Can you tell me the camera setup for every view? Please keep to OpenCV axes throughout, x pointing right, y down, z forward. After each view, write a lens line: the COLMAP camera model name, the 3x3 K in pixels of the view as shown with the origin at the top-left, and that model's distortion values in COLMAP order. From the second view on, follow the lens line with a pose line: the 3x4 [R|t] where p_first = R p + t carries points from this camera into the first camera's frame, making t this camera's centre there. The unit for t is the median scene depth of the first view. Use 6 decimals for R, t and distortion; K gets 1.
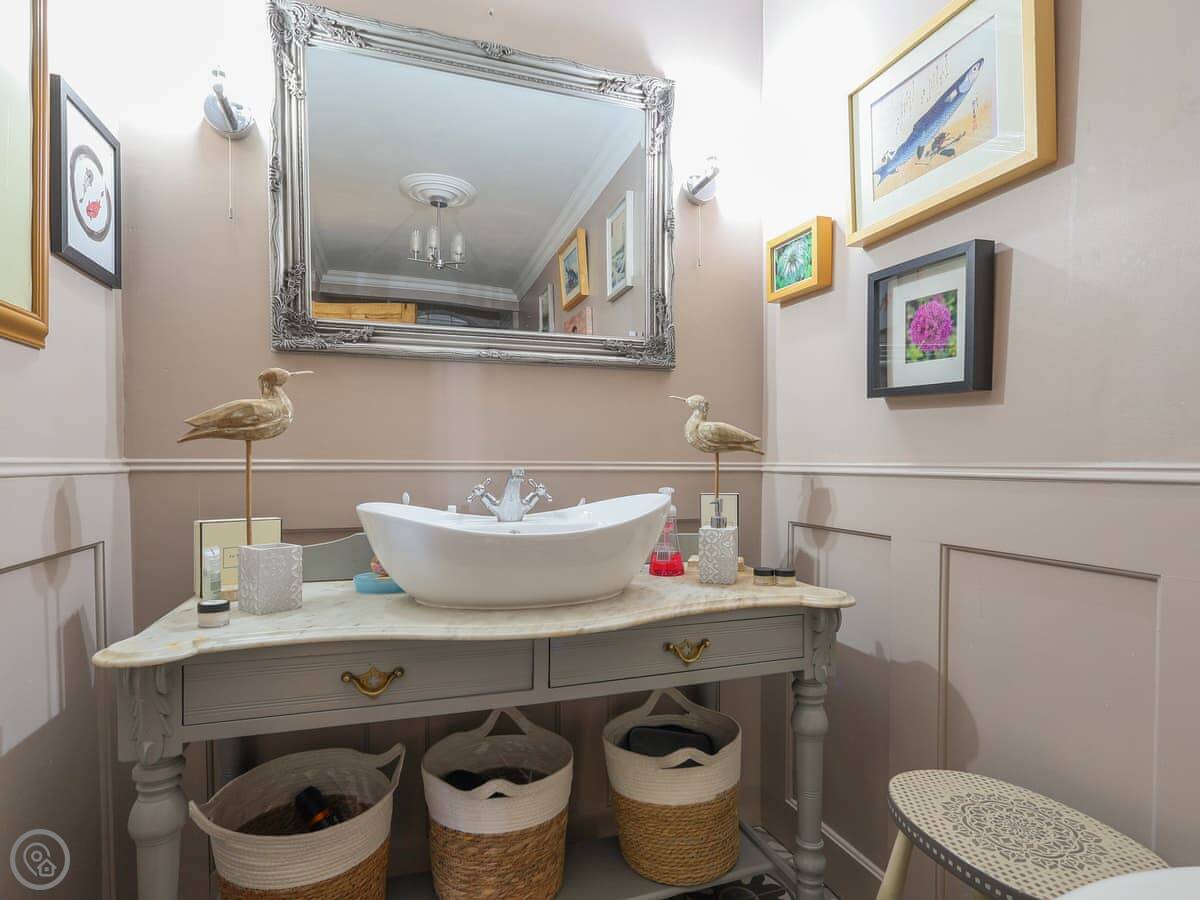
lens RADIAL K [[635.4, 0, 583.6], [0, 635.4, 477.2], [0, 0, 1]] dist [-0.002447, 0.000306]
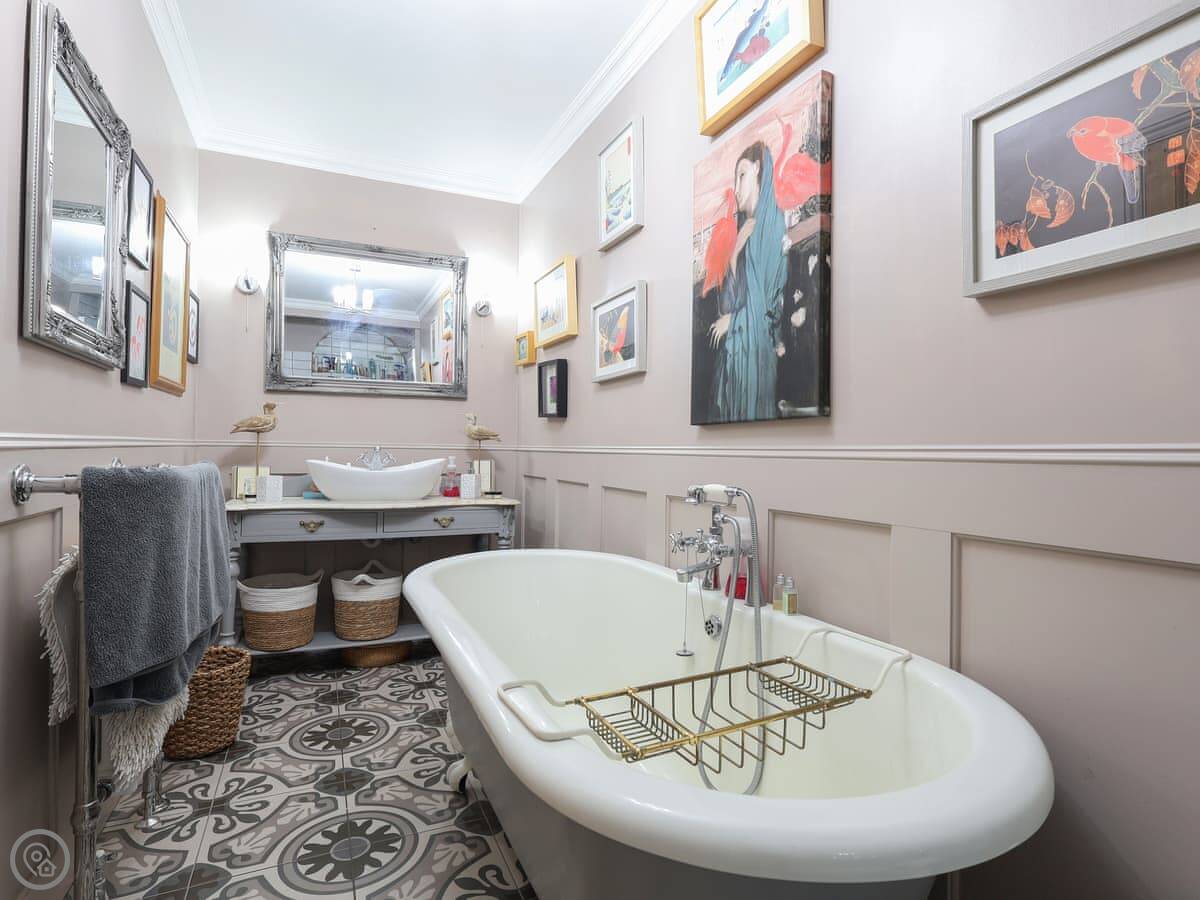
lens RADIAL K [[683.8, 0, 597.2], [0, 683.8, 439.8], [0, 0, 1]] dist [-0.002646, -0.000143]
pose [[0.994771, 0.014581, 0.101080, 0.389972], [-0.011296, 0.999392, -0.032993, 0.031744], [-0.101500, 0.031678, 0.994331, -1.375496]]
